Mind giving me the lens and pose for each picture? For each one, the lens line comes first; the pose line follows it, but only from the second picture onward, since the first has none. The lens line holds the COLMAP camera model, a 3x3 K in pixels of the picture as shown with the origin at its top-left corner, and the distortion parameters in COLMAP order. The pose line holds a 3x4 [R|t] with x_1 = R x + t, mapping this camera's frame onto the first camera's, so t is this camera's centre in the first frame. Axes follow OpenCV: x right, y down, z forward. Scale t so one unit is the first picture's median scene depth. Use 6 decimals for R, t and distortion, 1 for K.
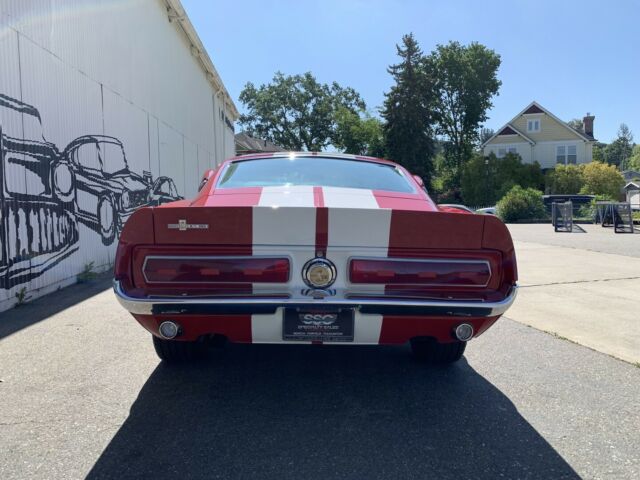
lens RADIAL K [[486.0, 0, 324.3], [0, 486.0, 233.5], [0, 0, 1]] dist [0.050738, -0.059854]
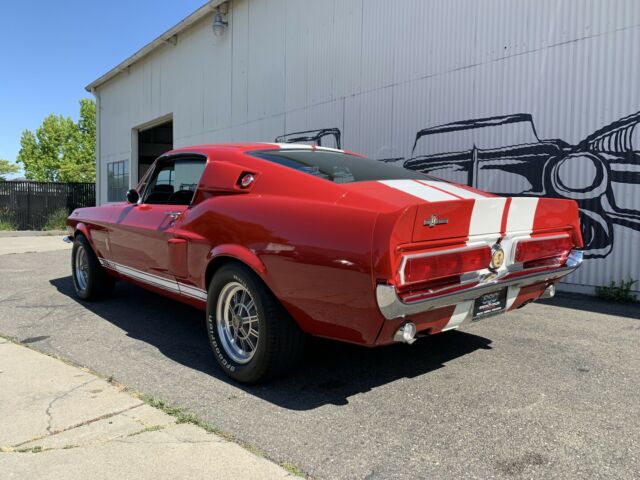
lens RADIAL K [[486.0, 0, 319.8], [0, 486.0, 238.1], [0, 0, 1]] dist [0.050738, -0.059854]
pose [[-0.816270, 0.035131, -0.576602, 0.398832], [-0.041595, 0.991984, 0.119324, -0.085966], [0.576171, 0.121384, -0.808265, 1.555276]]
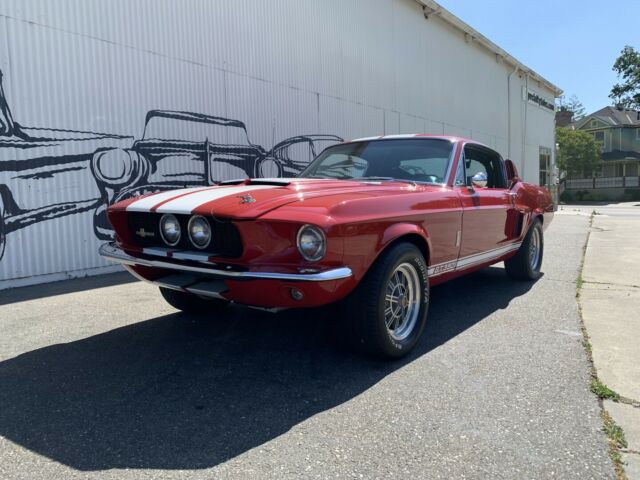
lens RADIAL K [[486.0, 0, 325.1], [0, 486.0, 235.3], [0, 0, 1]] dist [0.050738, -0.059854]
pose [[0.749629, 0.044028, -0.660392, 0.510316], [-0.025134, 0.998959, 0.038070, 0.012827], [0.661381, -0.011940, 0.749956, 0.092766]]
